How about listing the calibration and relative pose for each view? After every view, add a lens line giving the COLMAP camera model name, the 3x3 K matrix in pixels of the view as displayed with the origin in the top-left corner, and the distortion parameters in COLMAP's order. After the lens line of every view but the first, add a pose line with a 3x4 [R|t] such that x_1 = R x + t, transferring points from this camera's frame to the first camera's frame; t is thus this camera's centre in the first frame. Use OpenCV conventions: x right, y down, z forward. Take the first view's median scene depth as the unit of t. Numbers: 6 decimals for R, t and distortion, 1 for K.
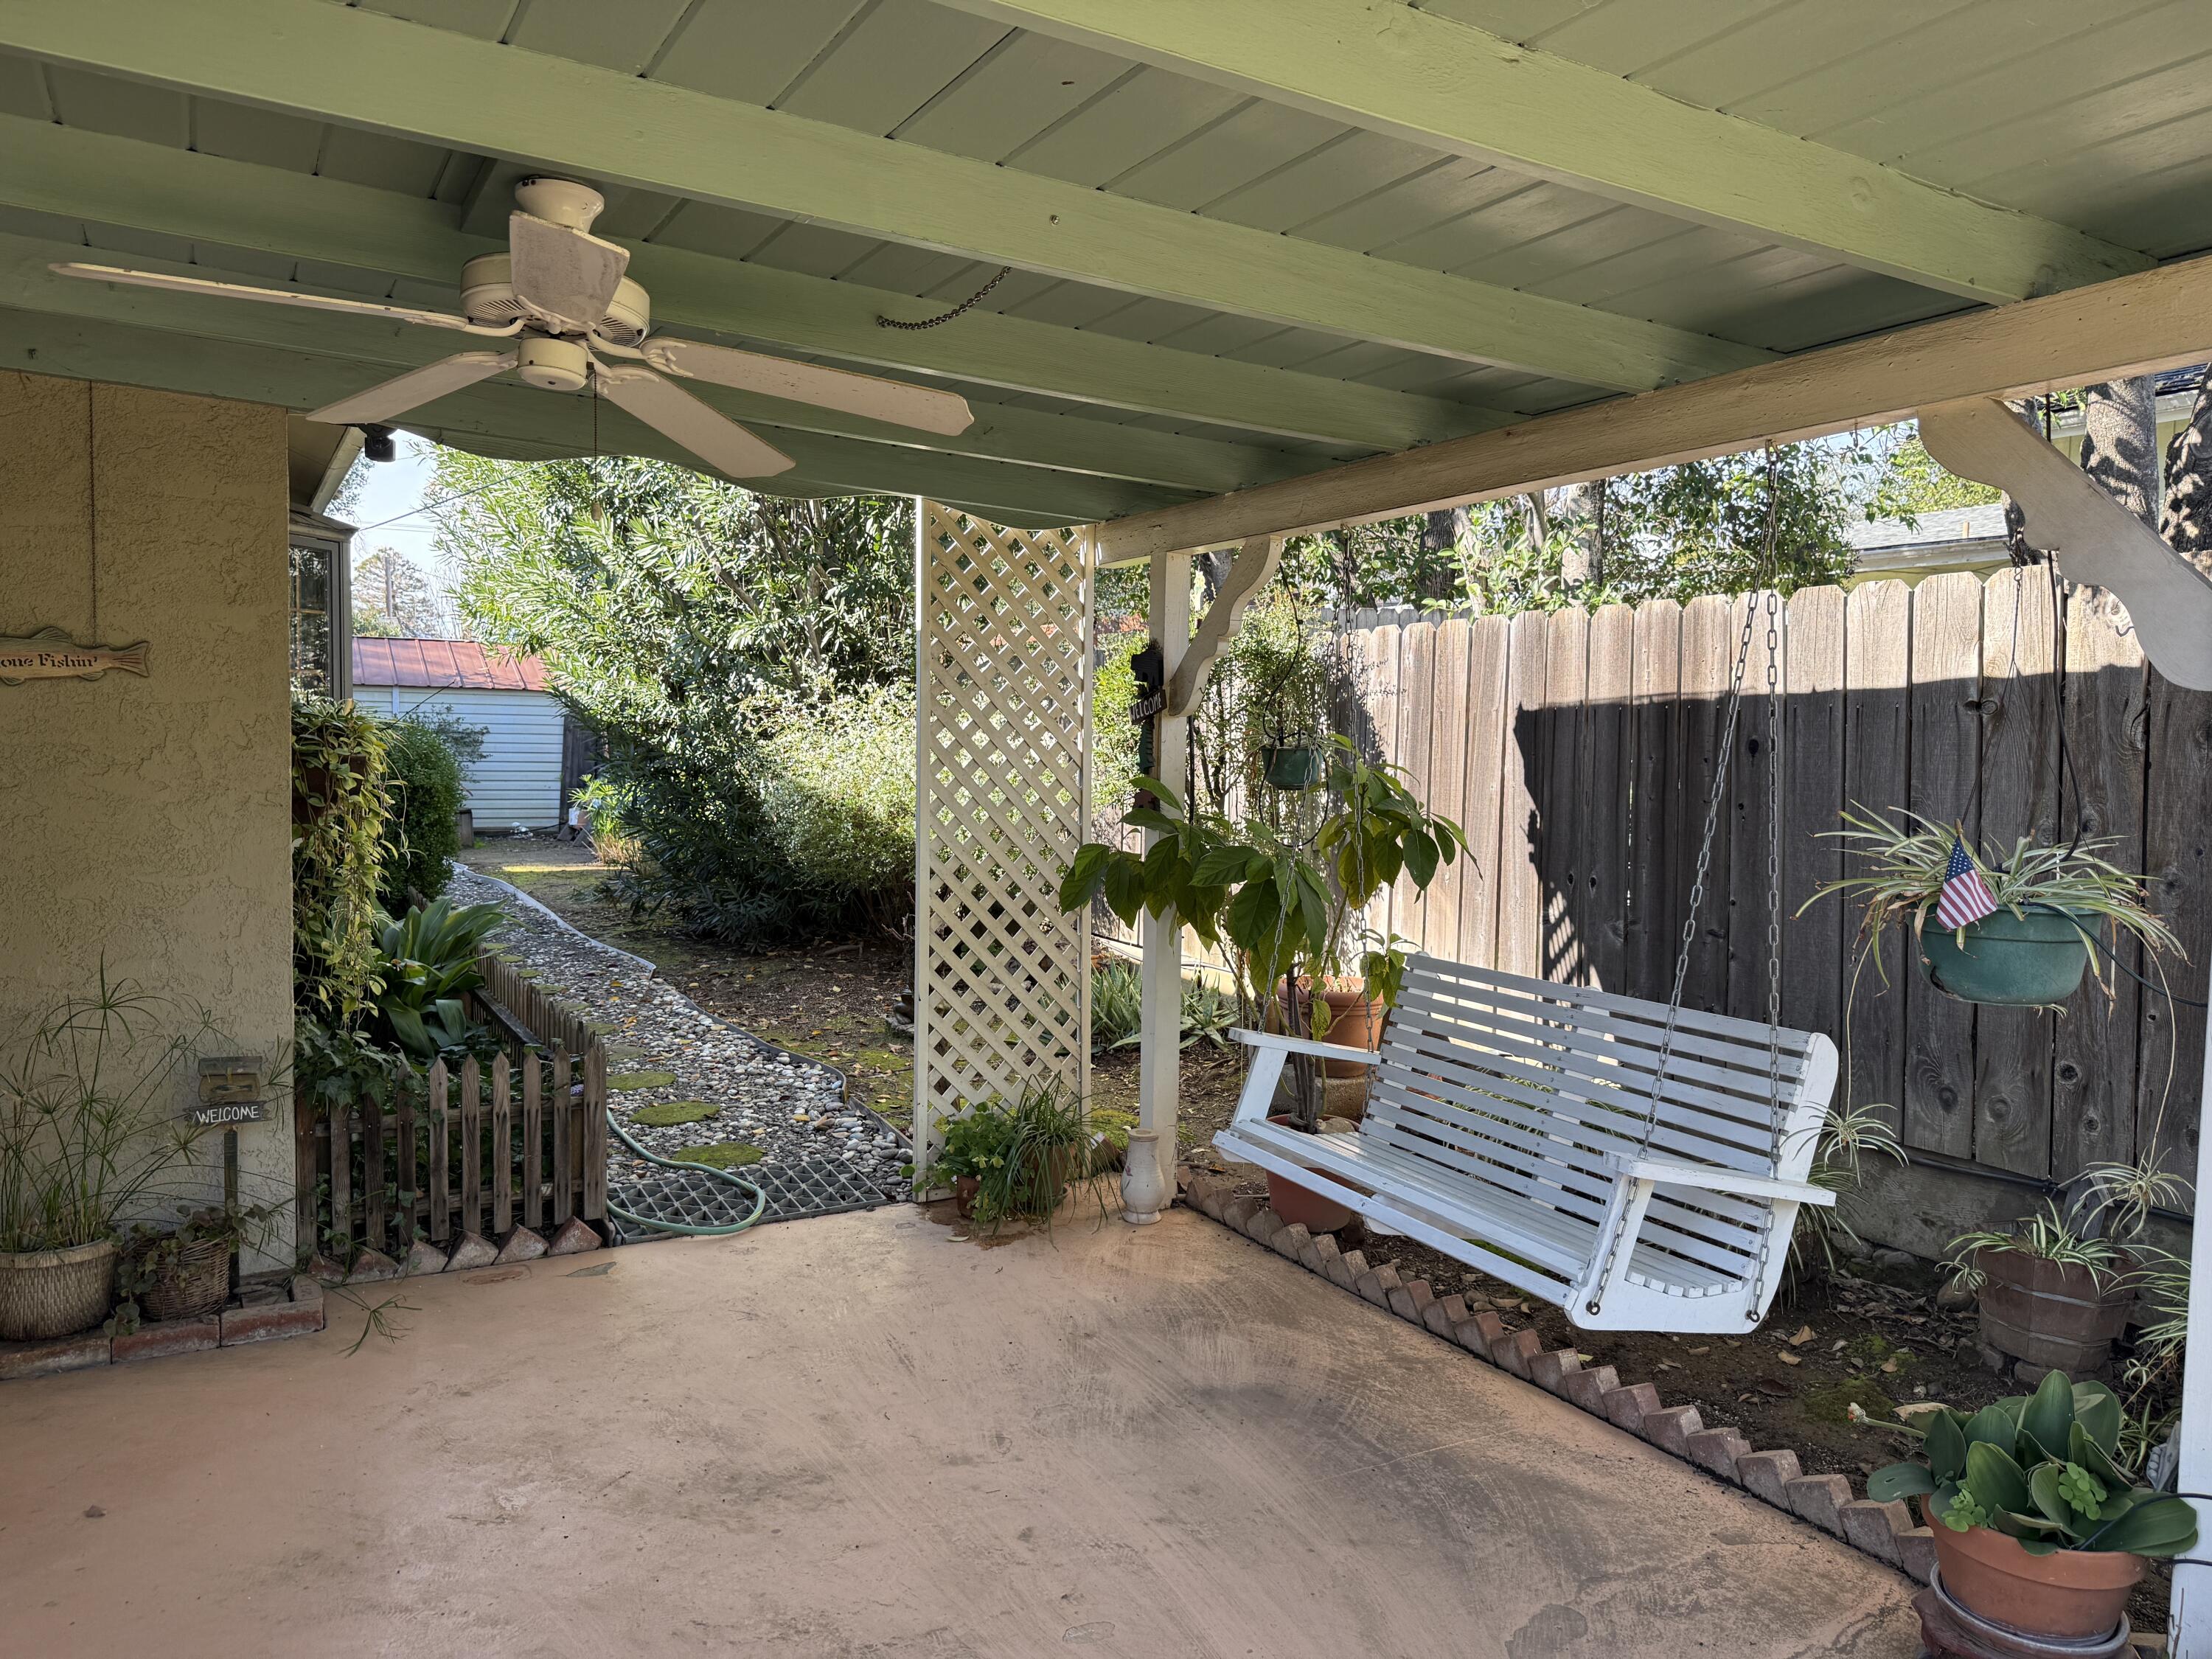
lens RADIAL K [[1532.2, 0, 1123.5], [0, 1532.2, 823.1], [0, 0, 1]] dist [0.088650, -0.120664]
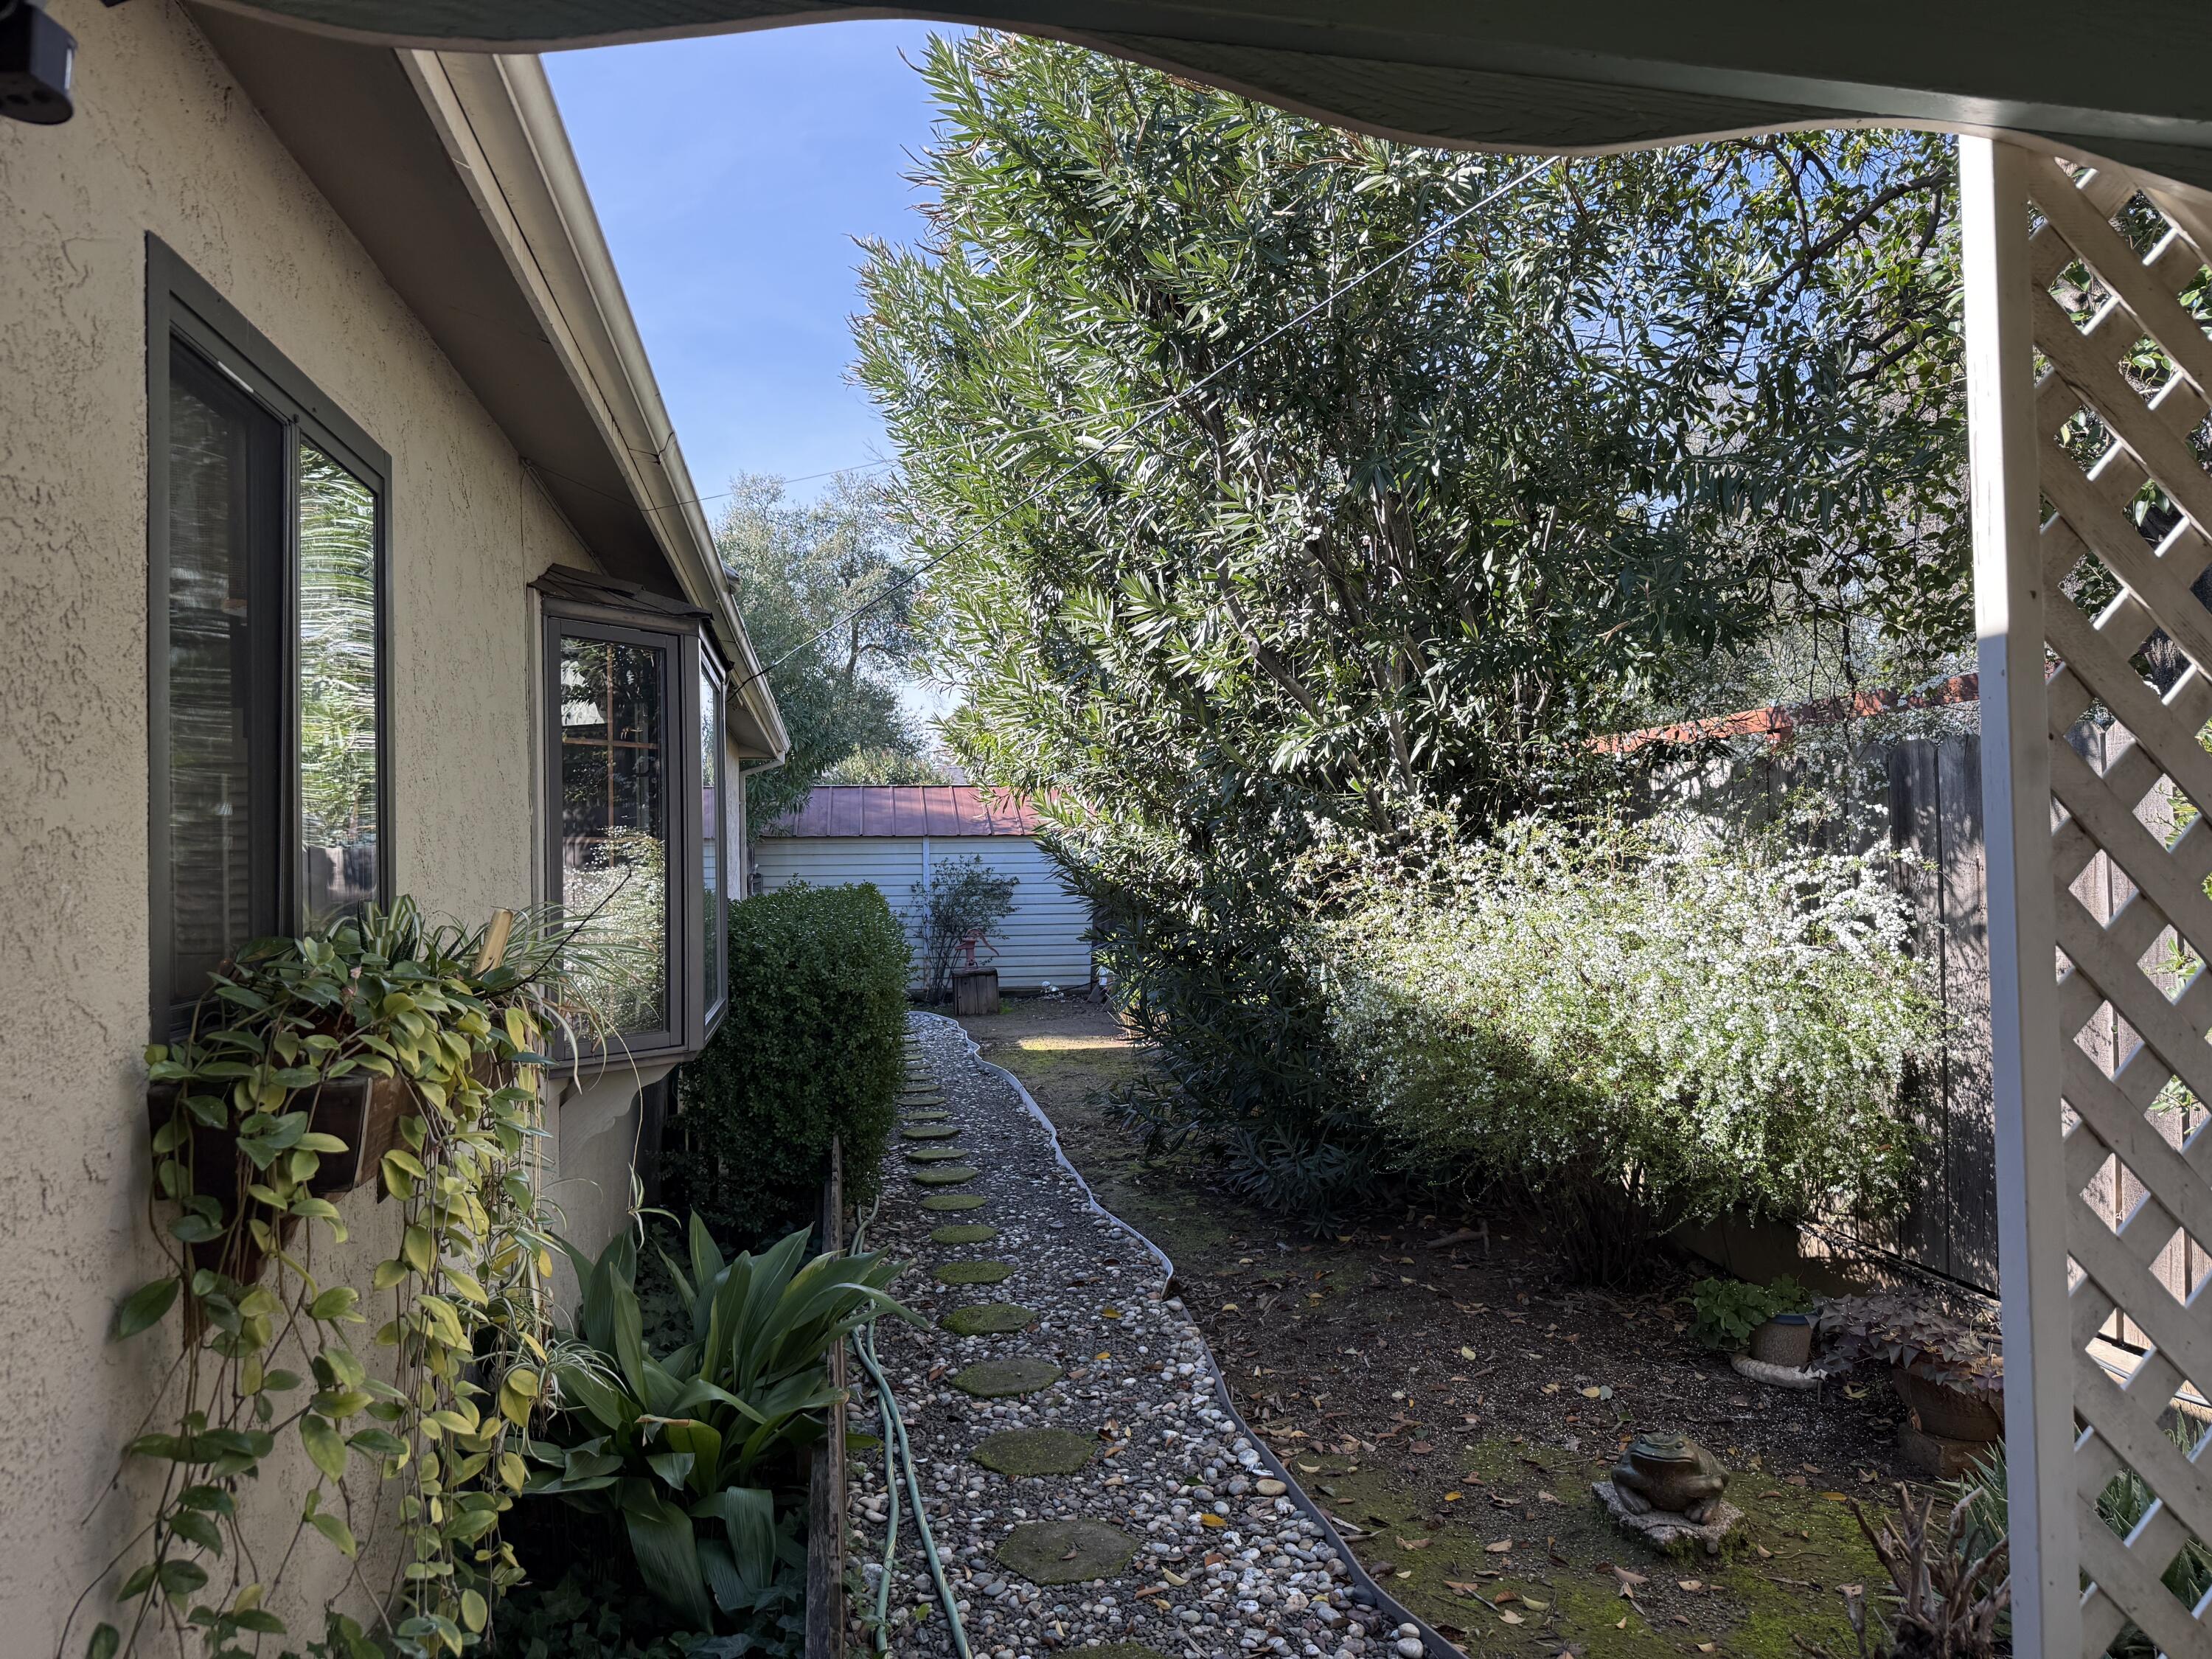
lens RADIAL K [[1532.2, 0, 1109.9], [0, 1532.2, 835.5], [0, 0, 1]] dist [0.088650, -0.120664]
pose [[0.937346, -0.035635, -0.346572, -0.094148], [0.010203, 0.997136, -0.074932, -0.037480], [0.348250, 0.066701, 0.935026, 0.361878]]
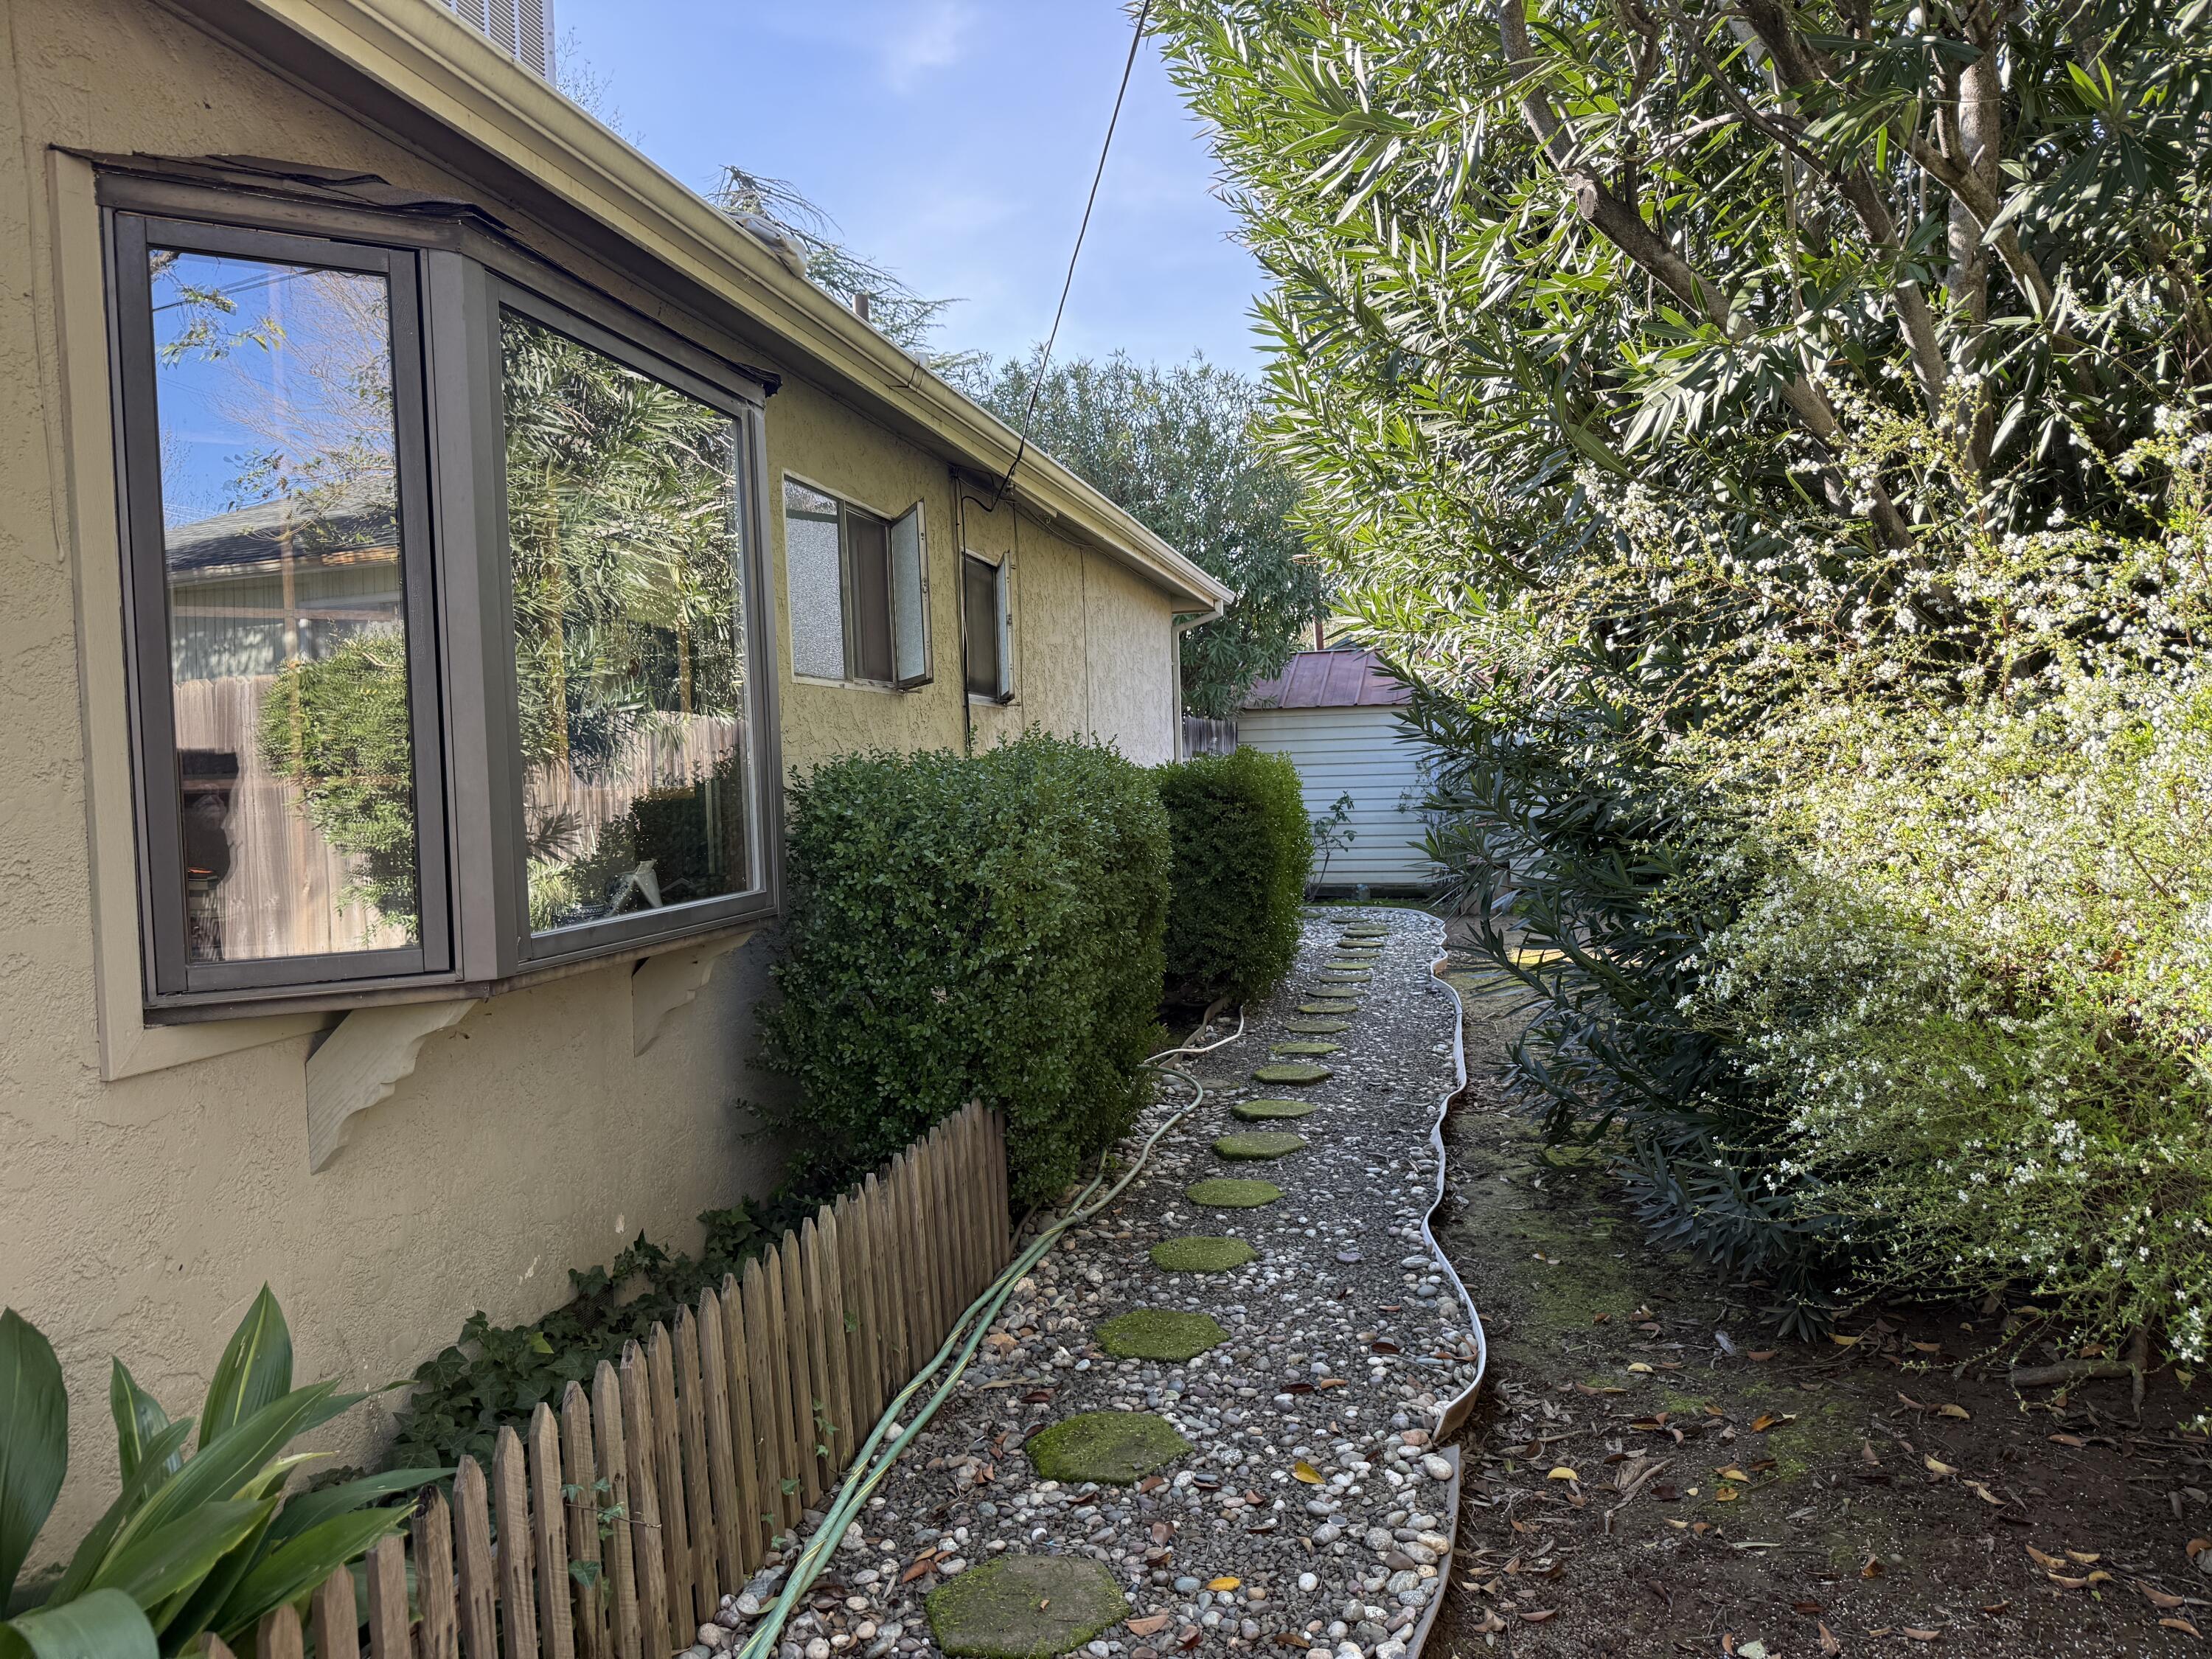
lens RADIAL K [[1554.5, 0, 1099.1], [0, 1554.5, 835.7], [0, 0, 1]] dist [-0.014985, -0.004667]
pose [[0.723515, -0.007373, -0.690269, -0.109594], [0.005931, 0.999972, -0.004464, -0.032520], [0.690283, -0.000864, 0.723539, 0.645350]]
